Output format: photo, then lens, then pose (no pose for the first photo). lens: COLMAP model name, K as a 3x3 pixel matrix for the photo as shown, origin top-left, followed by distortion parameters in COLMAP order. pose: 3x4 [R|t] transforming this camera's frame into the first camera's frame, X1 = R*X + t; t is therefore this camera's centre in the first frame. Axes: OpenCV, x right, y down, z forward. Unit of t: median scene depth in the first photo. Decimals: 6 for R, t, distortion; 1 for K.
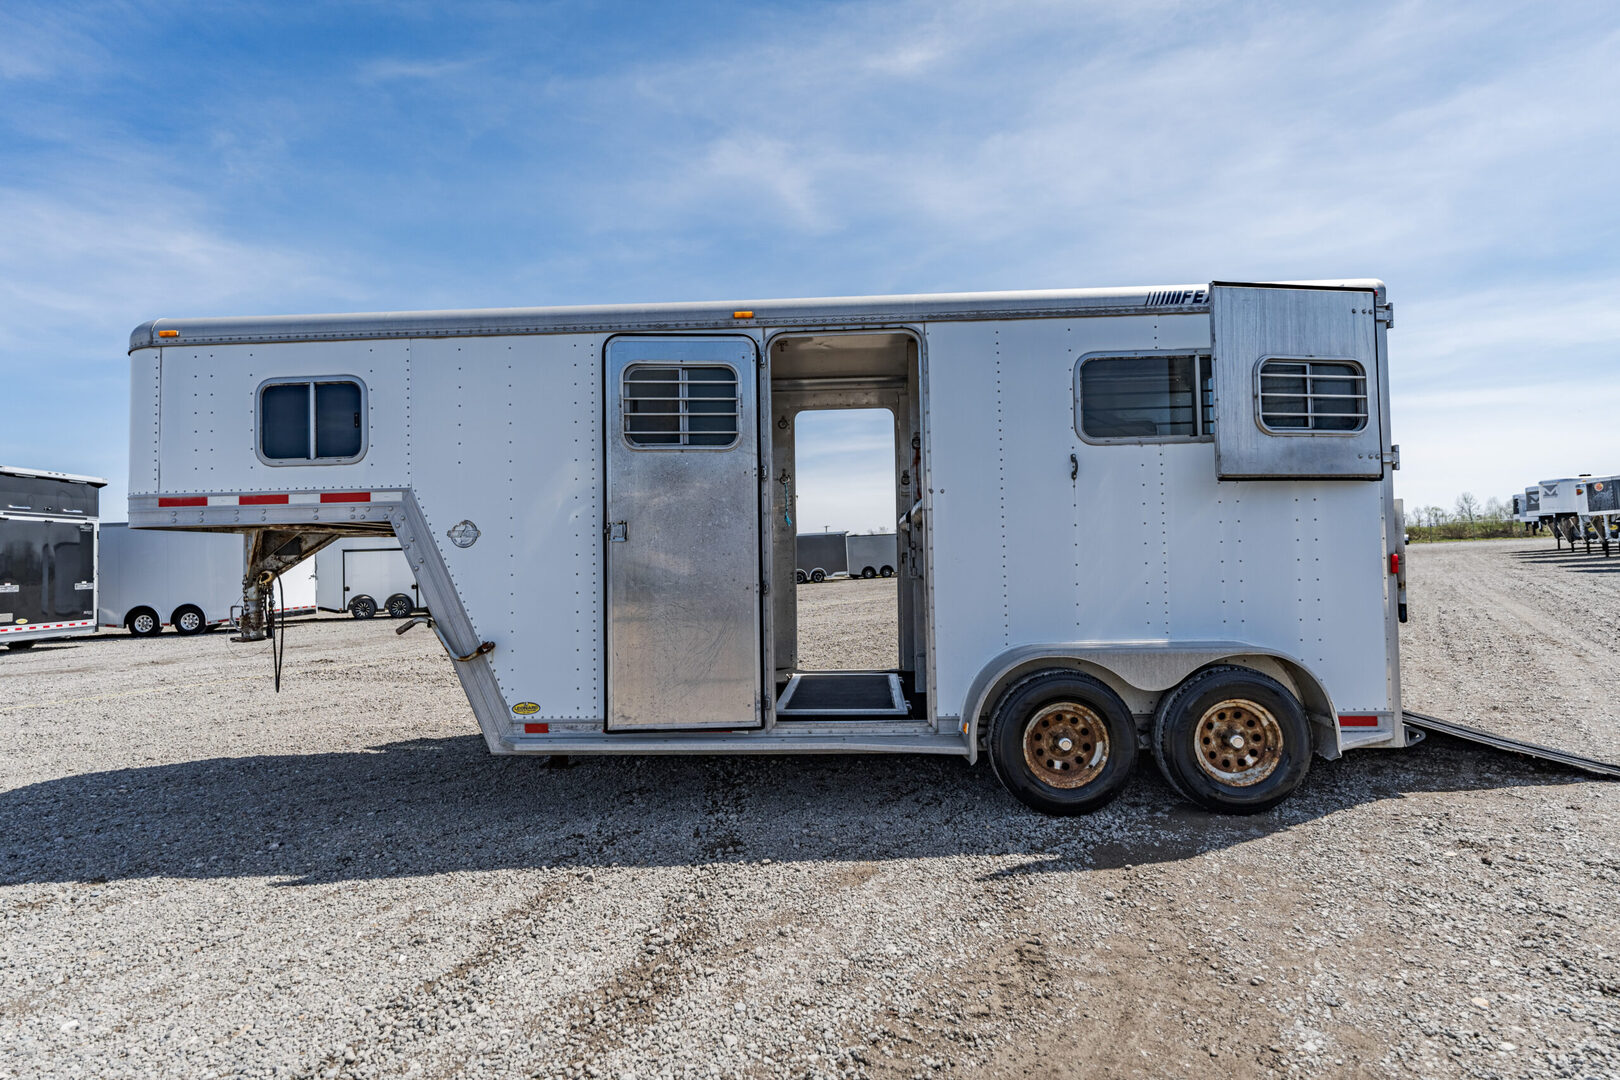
lens RADIAL K [[761.1, 0, 810.0], [0, 761.1, 540.0], [0, 0, 1]] dist [-0.001271, -0.000187]
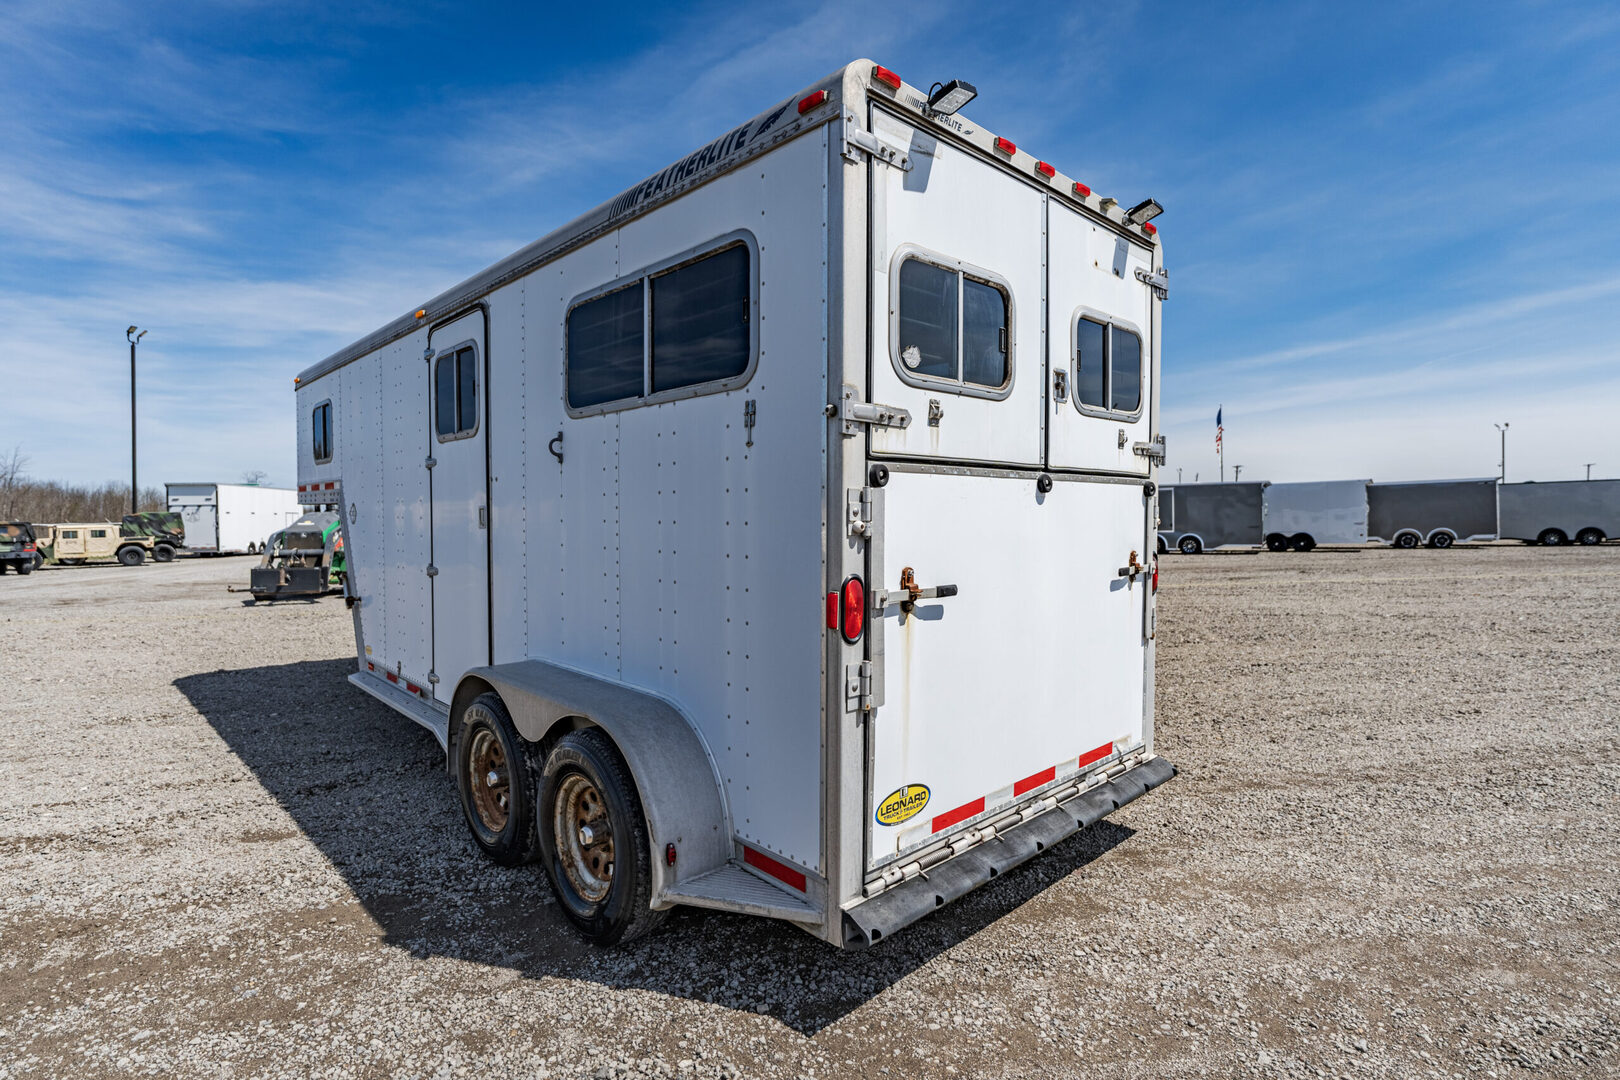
lens RADIAL K [[793.5, 0, 810.0], [0, 793.5, 540.0], [0, 0, 1]] dist [0.001689, 0.000109]
pose [[0.717318, 0.044225, -0.695341, 1.120391], [0.004107, 0.997698, 0.067692, -0.055187], [0.696734, -0.051413, 0.715484, 0.582006]]
